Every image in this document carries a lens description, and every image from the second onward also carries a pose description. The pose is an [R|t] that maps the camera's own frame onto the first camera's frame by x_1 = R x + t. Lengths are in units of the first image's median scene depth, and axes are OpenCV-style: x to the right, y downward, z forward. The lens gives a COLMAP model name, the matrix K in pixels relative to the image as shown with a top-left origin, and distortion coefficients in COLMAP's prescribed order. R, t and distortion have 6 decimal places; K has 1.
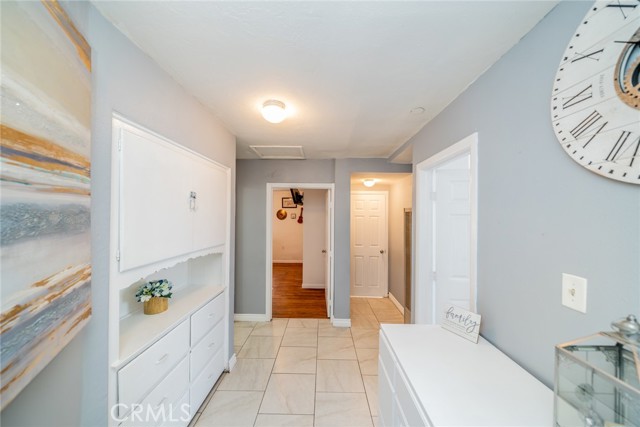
lens RADIAL K [[218.4, 0, 319.6], [0, 218.4, 215.0], [0, 0, 1]] dist [-0.007500, 0.000089]
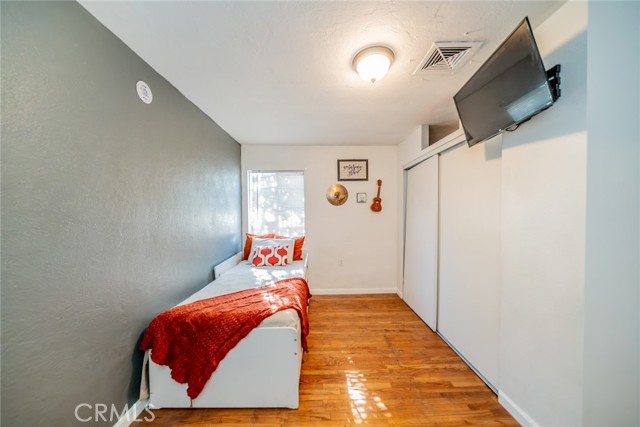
lens RADIAL K [[218.4, 0, 319.6], [0, 218.4, 215.0], [0, 0, 1]] dist [-0.007500, 0.000089]
pose [[0.999252, -0.015469, 0.035447, -0.230965], [0.014806, 0.999712, 0.018877, 0.033071], [-0.035729, -0.018338, 0.999193, 0.521611]]
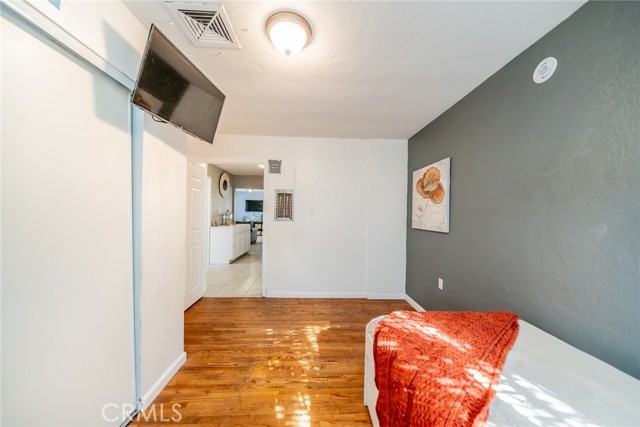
lens RADIAL K [[218.4, 0, 319.6], [0, 218.4, 215.0], [0, 0, 1]] dist [-0.007500, 0.000089]
pose [[-0.997887, -0.026376, -0.059387, -0.188293], [-0.026572, 0.999644, 0.002516, 0.044632], [0.059299, 0.004089, -0.998232, 0.917722]]
